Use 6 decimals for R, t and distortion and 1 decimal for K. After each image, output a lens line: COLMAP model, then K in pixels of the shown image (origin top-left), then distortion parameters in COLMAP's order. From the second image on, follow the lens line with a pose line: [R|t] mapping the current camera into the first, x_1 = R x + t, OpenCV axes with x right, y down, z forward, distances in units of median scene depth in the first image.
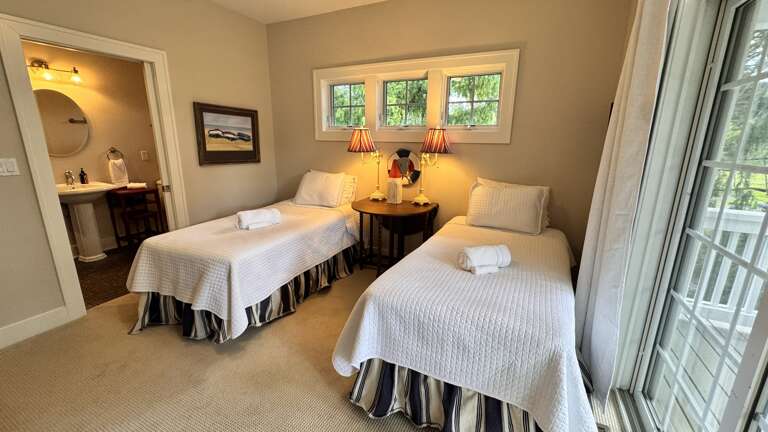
lens RADIAL K [[304.9, 0, 385.7], [0, 304.9, 212.9], [0, 0, 1]] dist [-0.000225, 0.000701]
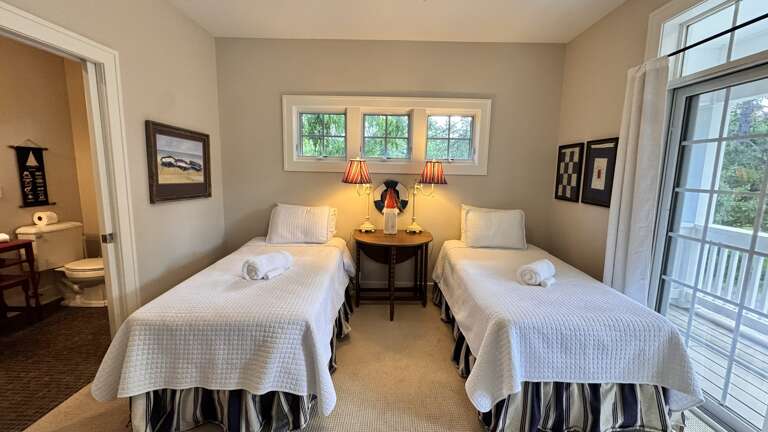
lens RADIAL K [[304.9, 0, 385.7], [0, 304.9, 212.9], [0, 0, 1]] dist [-0.000225, 0.000701]
pose [[0.905734, -0.050892, 0.420780, -0.402224], [0.089093, 0.993445, -0.071619, -0.028072], [-0.414377, 0.102357, 0.904331, 0.092086]]
